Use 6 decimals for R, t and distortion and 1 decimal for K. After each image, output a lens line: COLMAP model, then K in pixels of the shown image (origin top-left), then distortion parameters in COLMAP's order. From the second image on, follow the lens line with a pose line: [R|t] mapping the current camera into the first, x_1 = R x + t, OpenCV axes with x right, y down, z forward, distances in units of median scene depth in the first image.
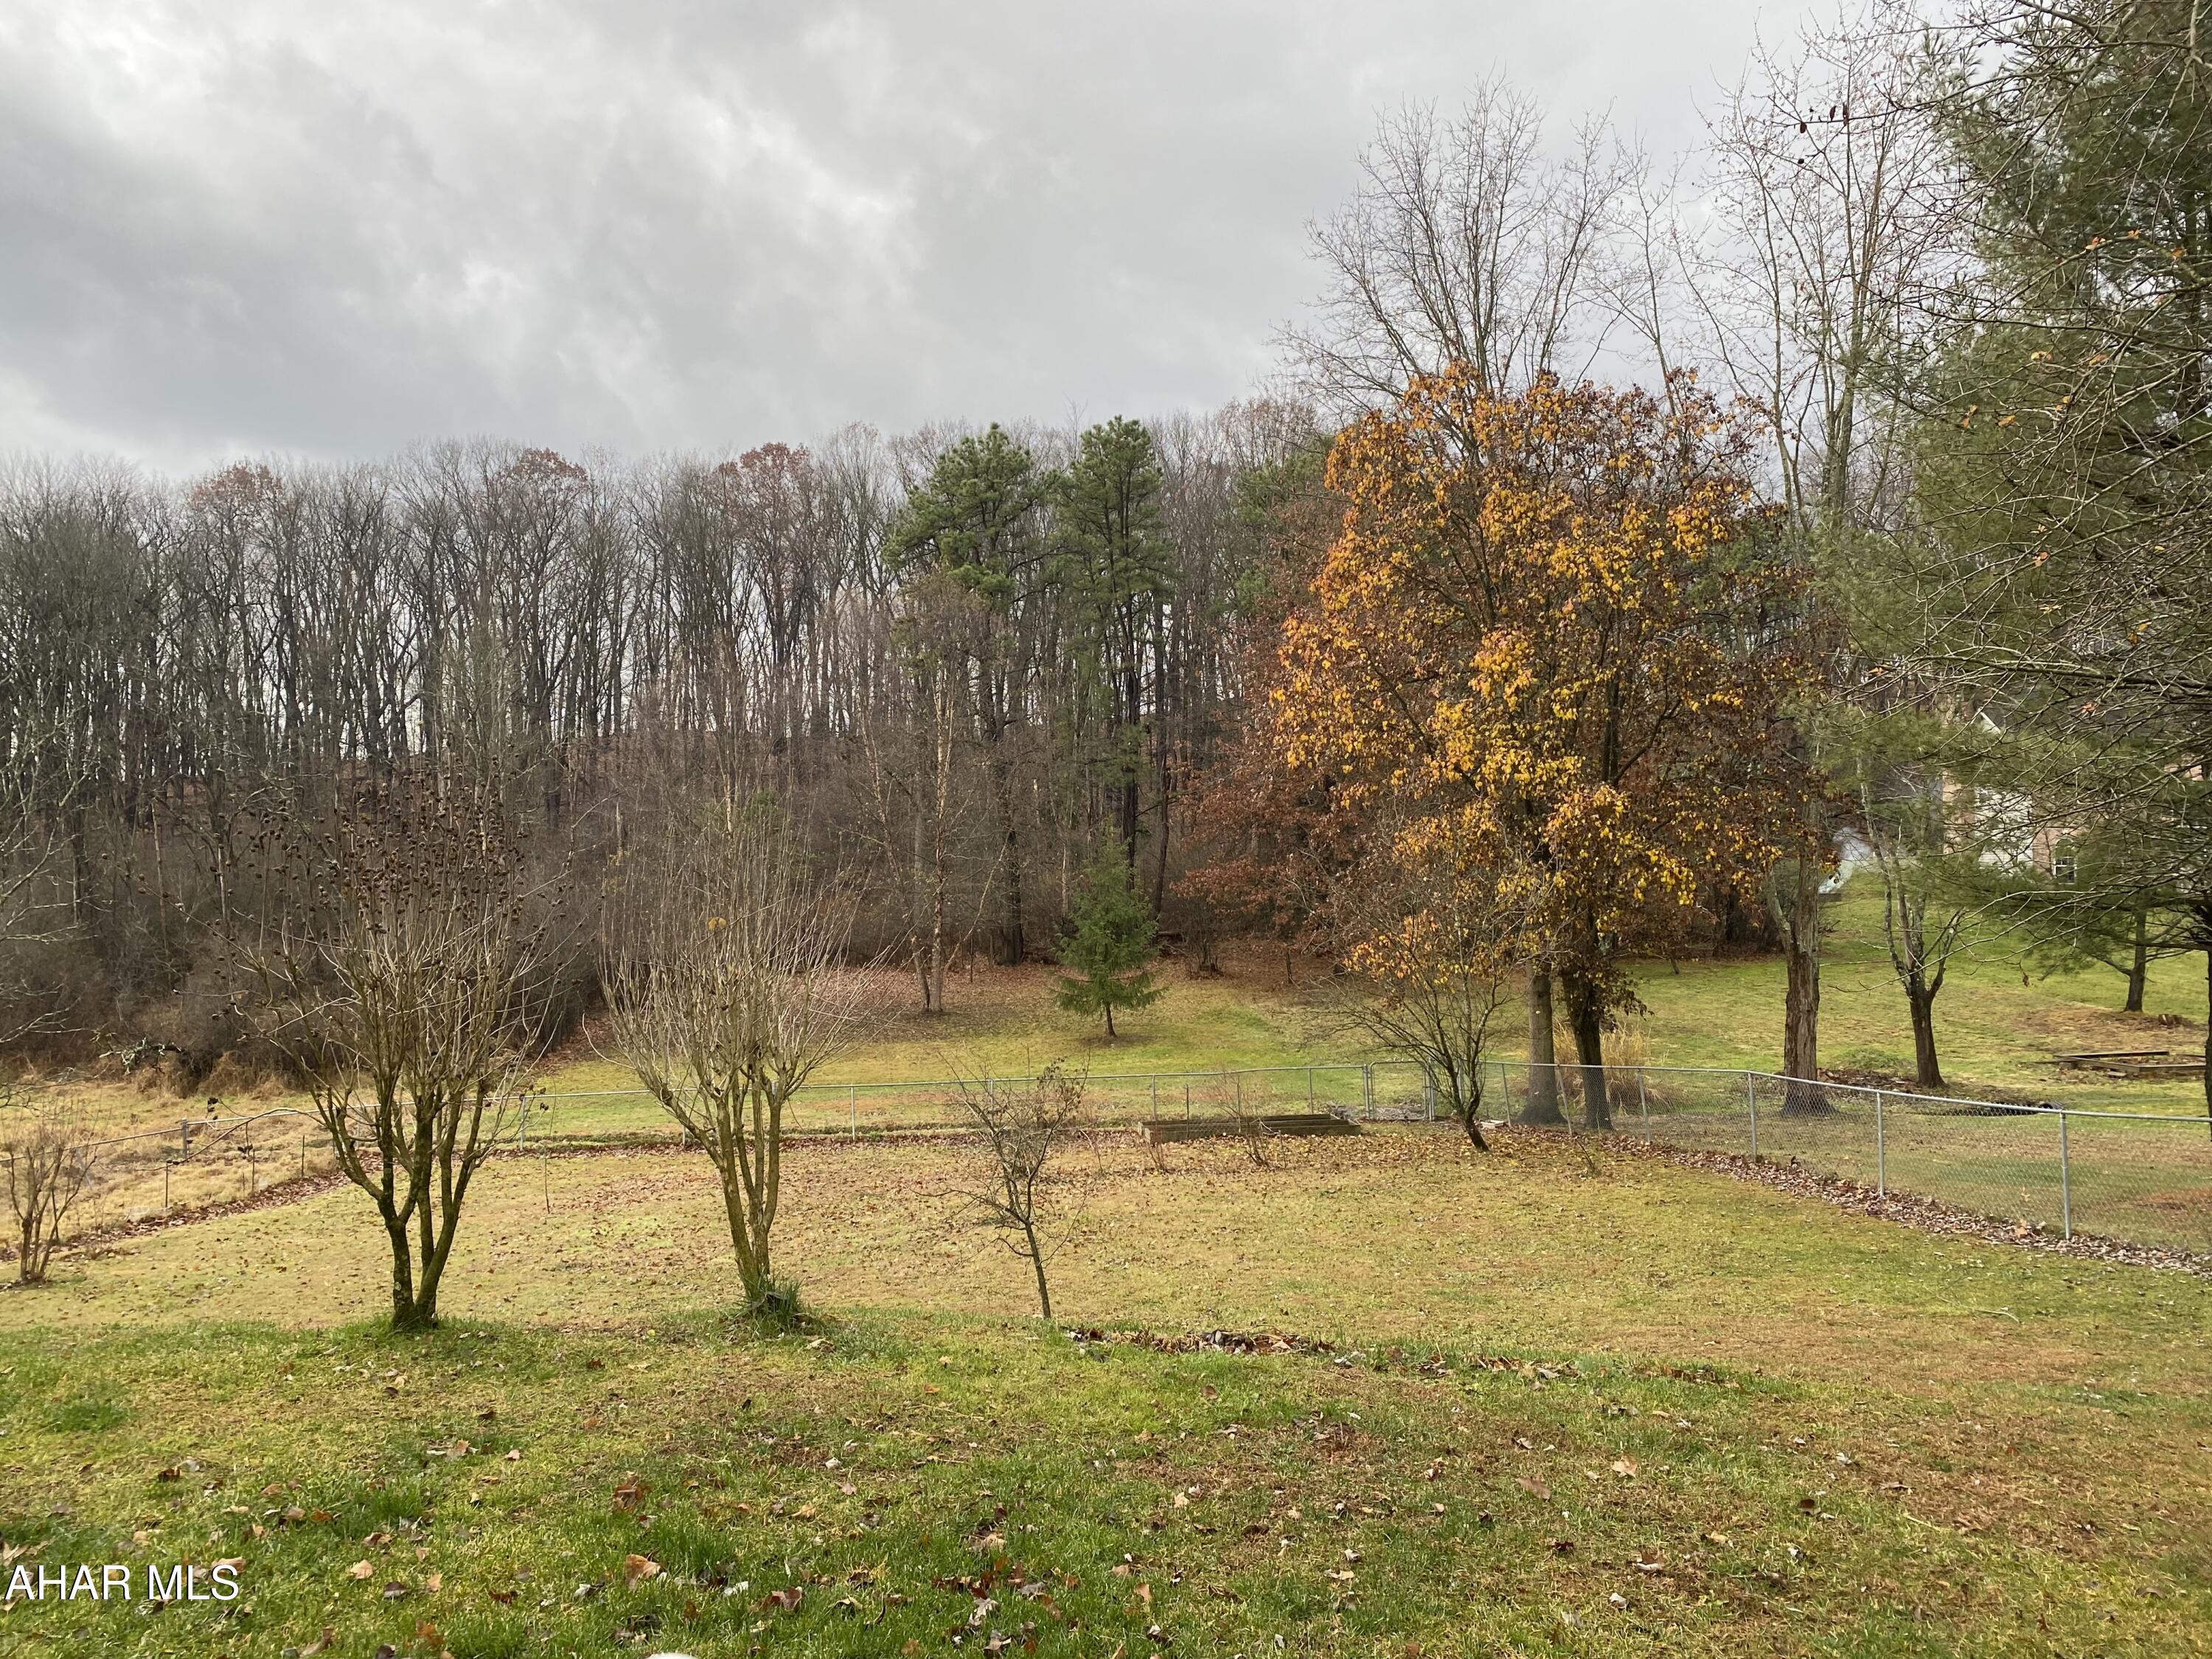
lens RADIAL K [[1725.4, 0, 1095.8], [0, 1725.4, 828.0], [0, 0, 1]] dist [-0.013151, -0.019340]
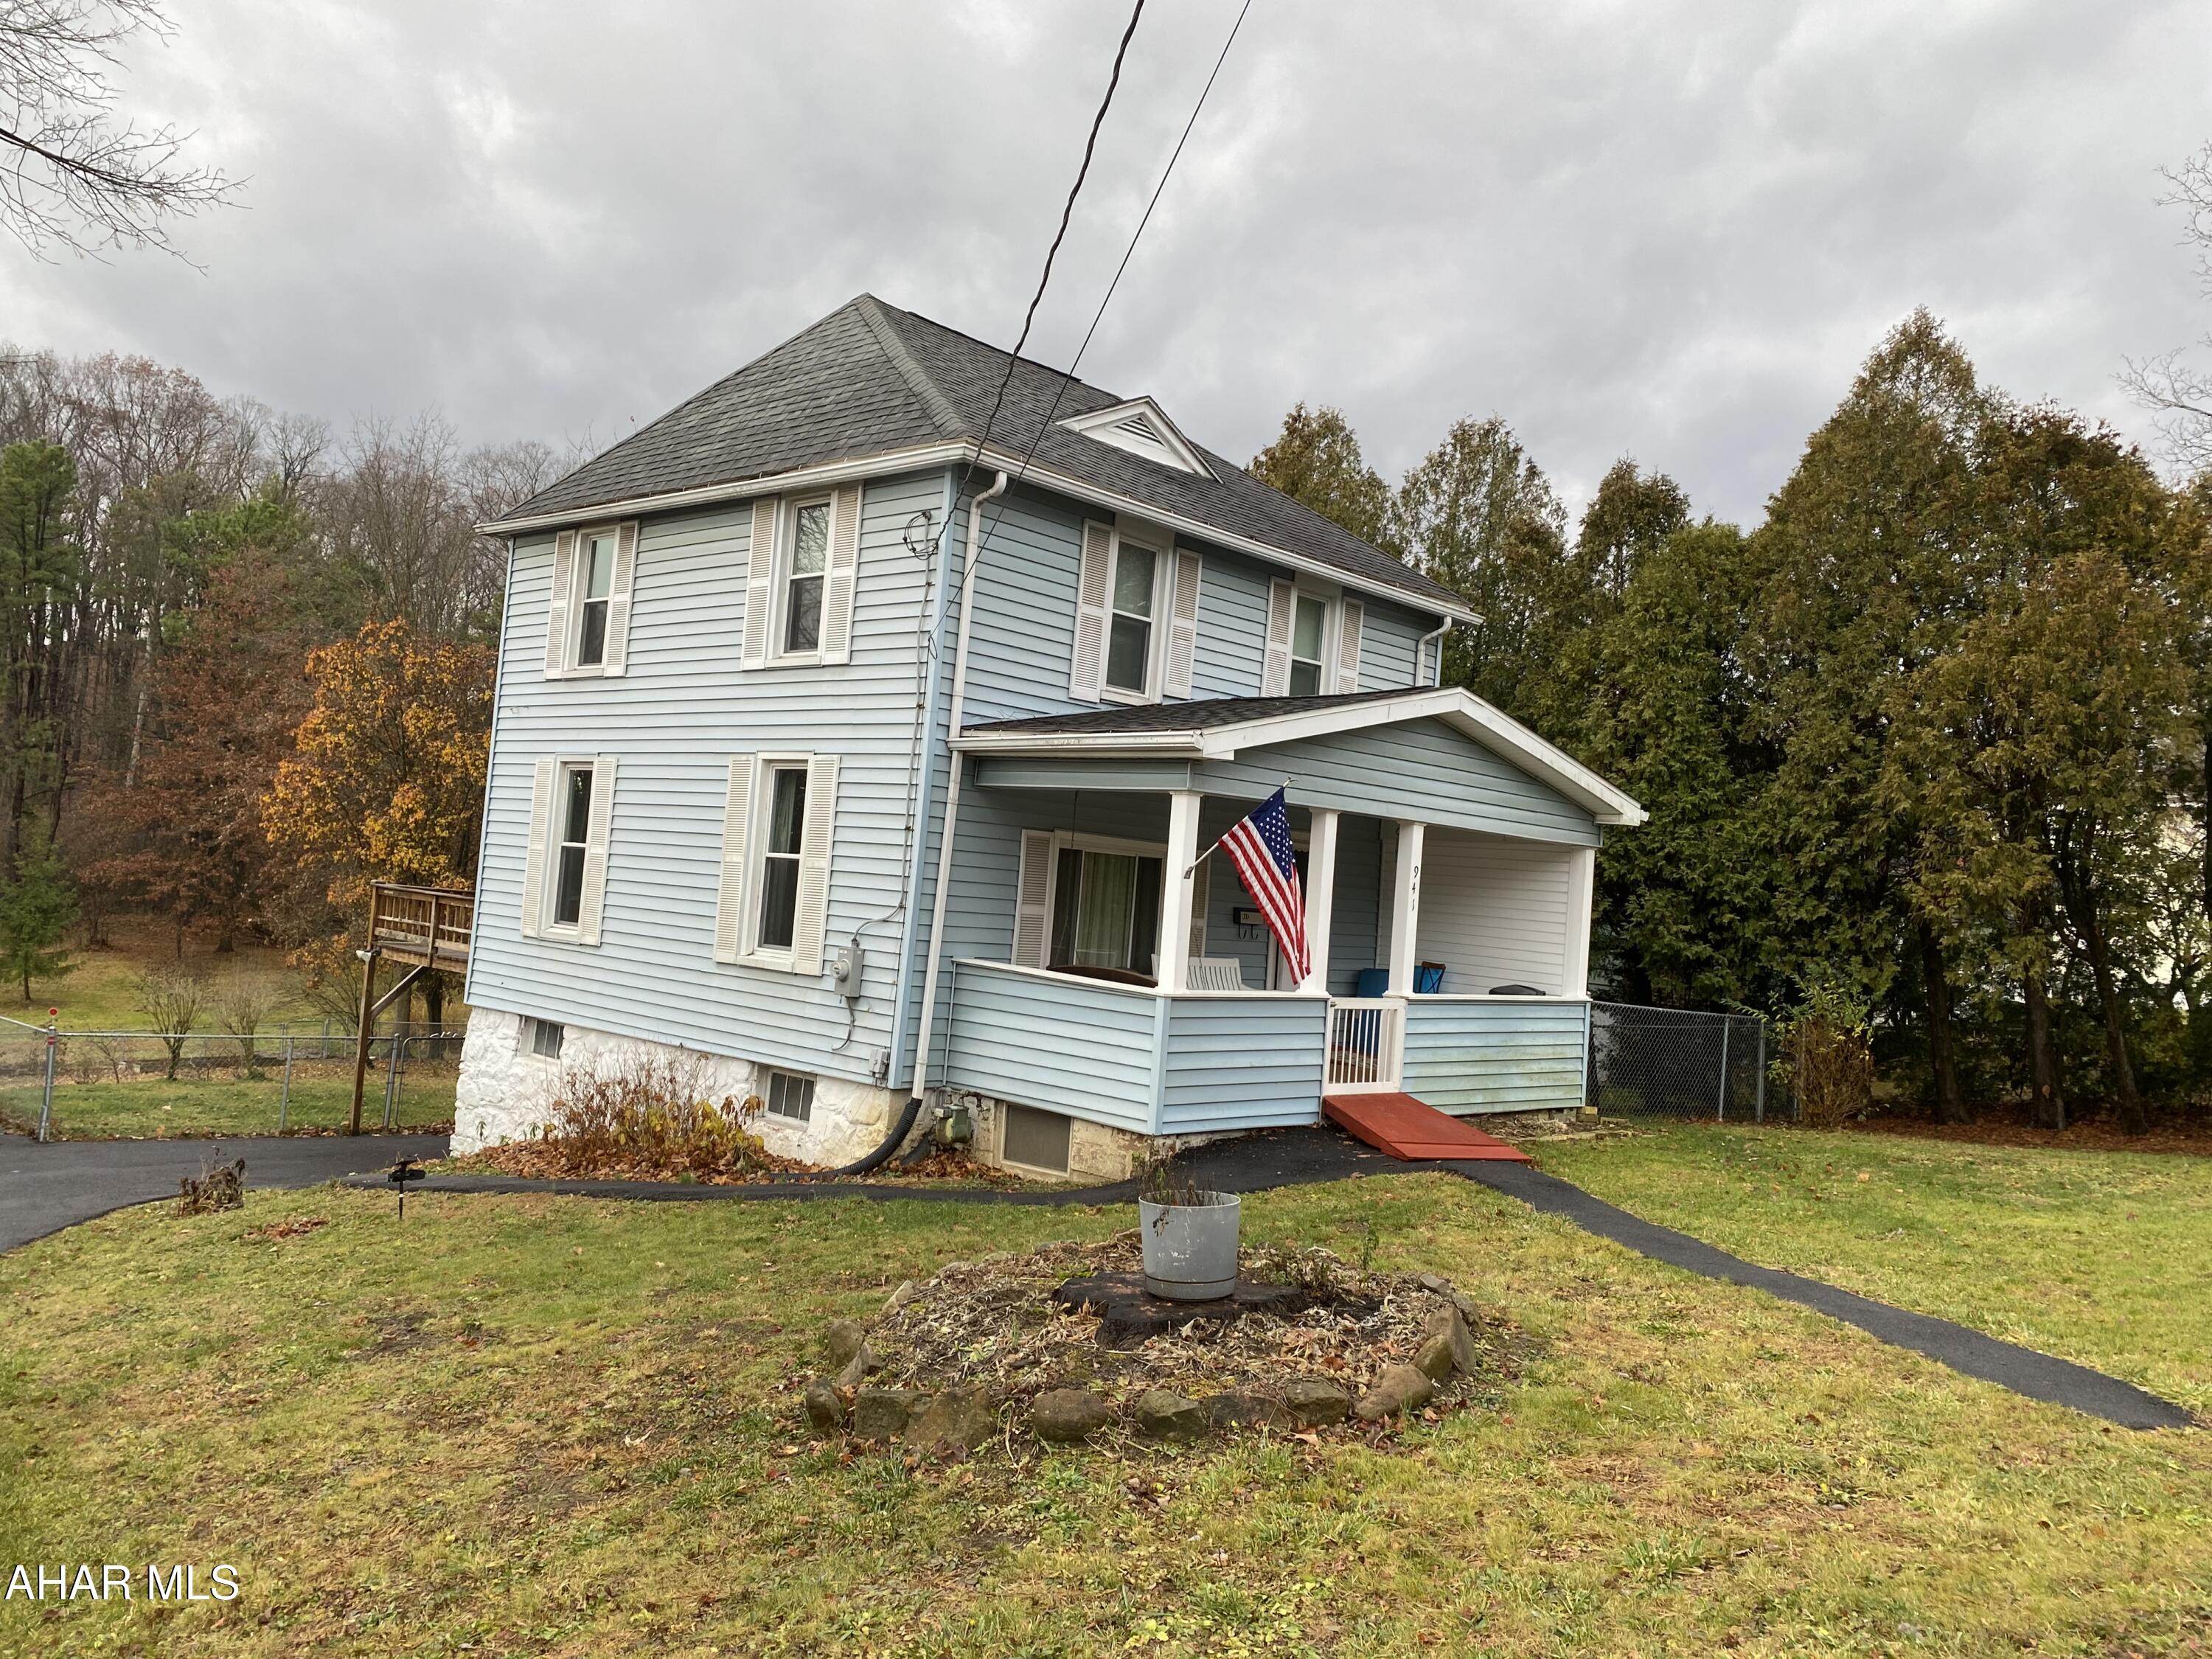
lens RADIAL K [[1725.4, 0, 1095.4], [0, 1725.4, 820.5], [0, 0, 1]] dist [-0.013151, -0.019340]
pose [[0.799076, 0.082464, 0.595548, -0.245937], [-0.088131, 0.995915, -0.019652, -0.096533], [-0.594736, -0.036783, 0.803079, -0.825173]]
